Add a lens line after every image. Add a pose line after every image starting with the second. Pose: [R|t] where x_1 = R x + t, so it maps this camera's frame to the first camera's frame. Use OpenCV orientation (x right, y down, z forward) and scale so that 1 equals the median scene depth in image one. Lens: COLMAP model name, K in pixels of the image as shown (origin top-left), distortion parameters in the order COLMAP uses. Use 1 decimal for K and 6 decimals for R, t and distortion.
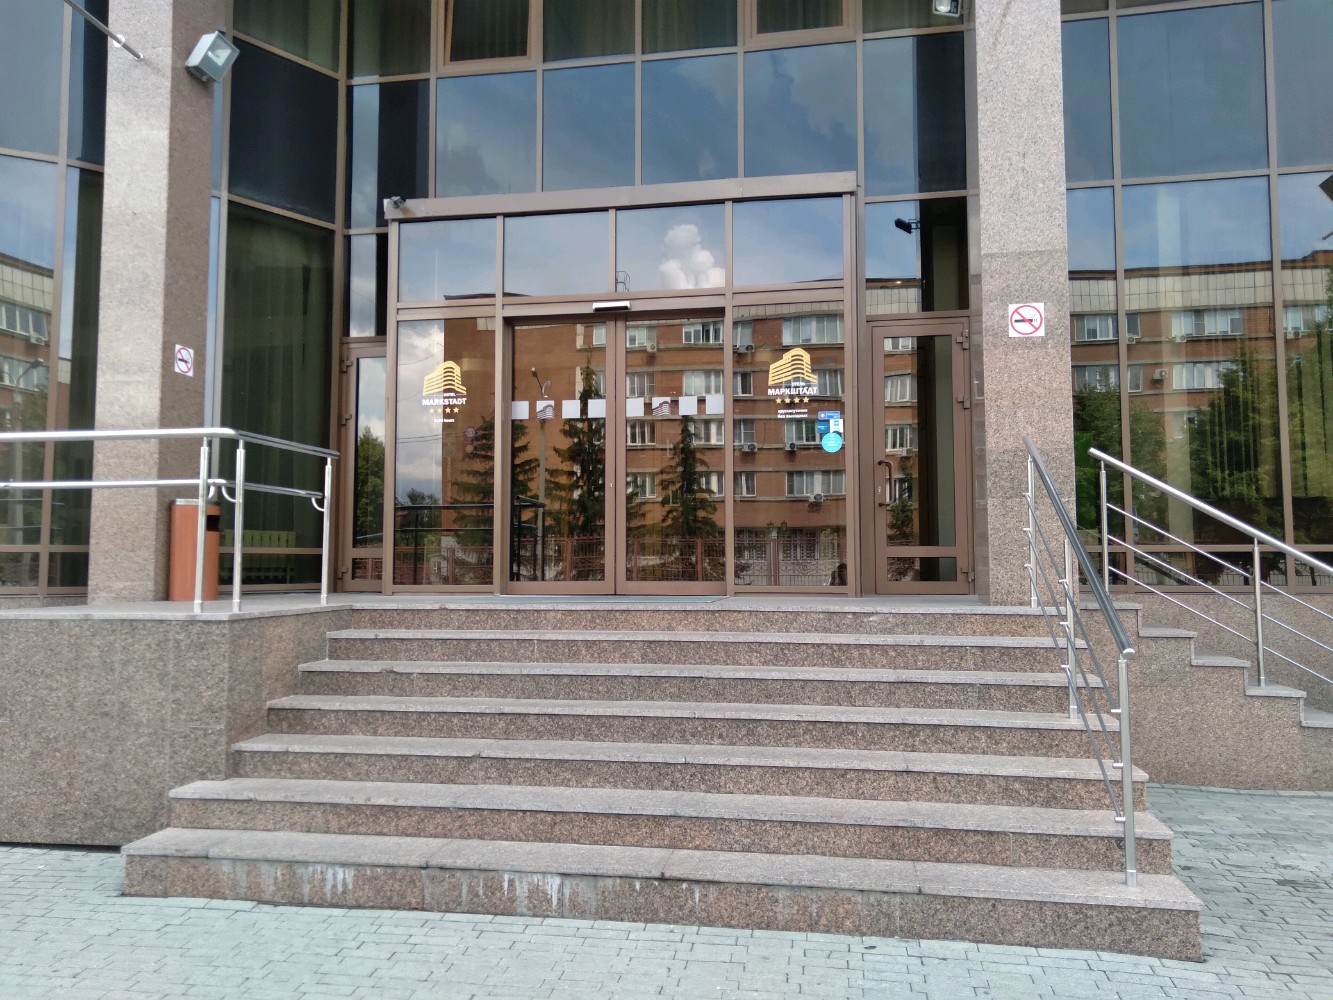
lens RADIAL K [[979.4, 0, 668.8], [0, 979.4, 503.1], [0, 0, 1]] dist [0.004663, -0.006791]
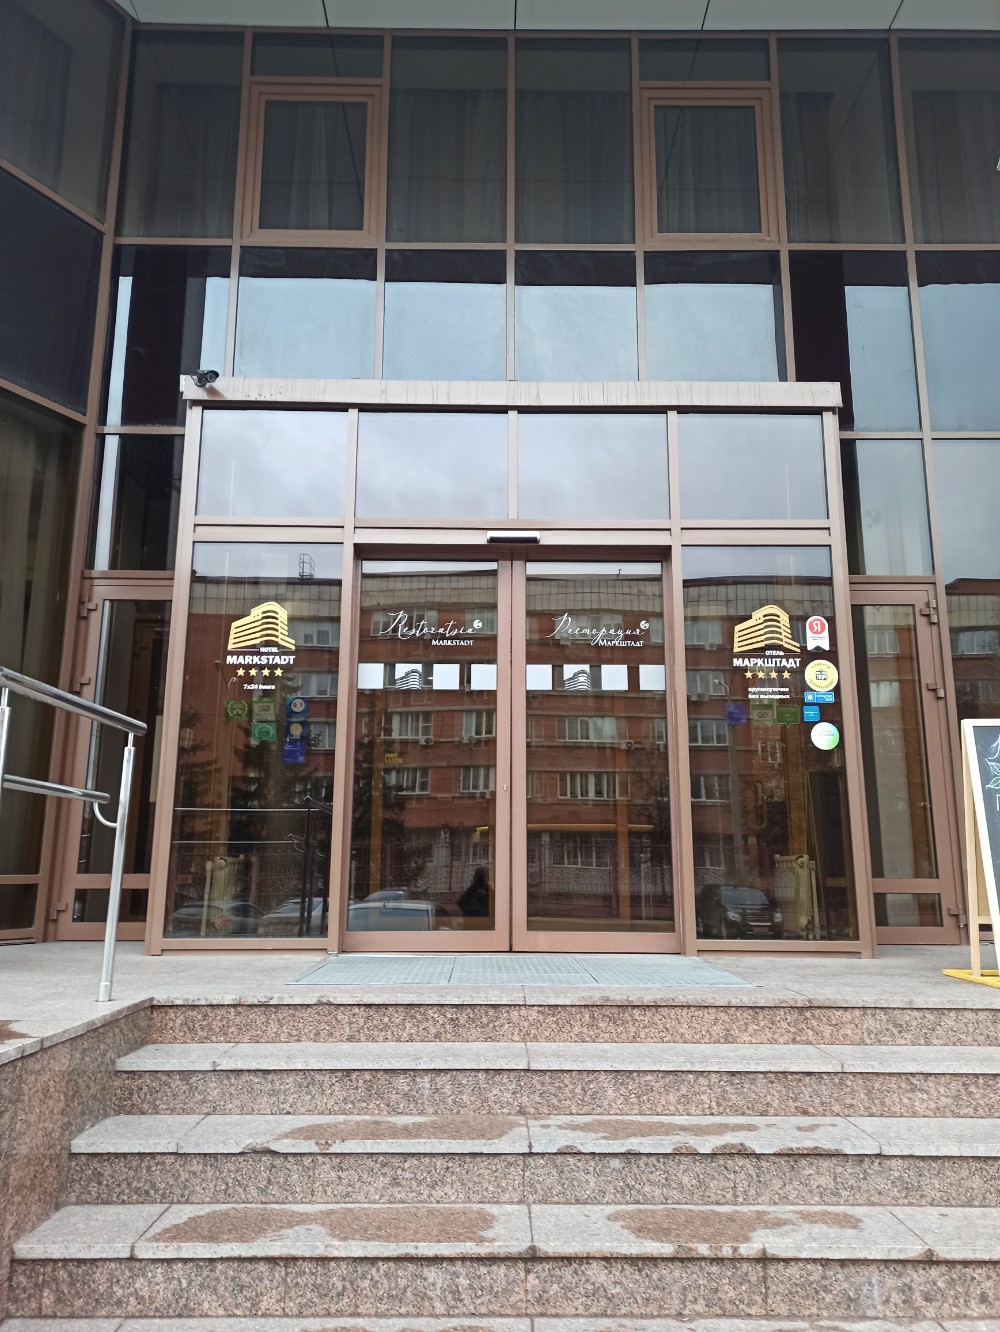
lens RADIAL K [[978.0, 0, 499.6], [0, 978.0, 659.4], [0, 0, 1]] dist [0.025250, -0.013765]
pose [[0.984274, 0.042422, 0.171478, -0.193215], [-0.017190, 0.989130, -0.146033, -0.007250], [-0.175809, 0.140788, 0.974305, 0.324478]]
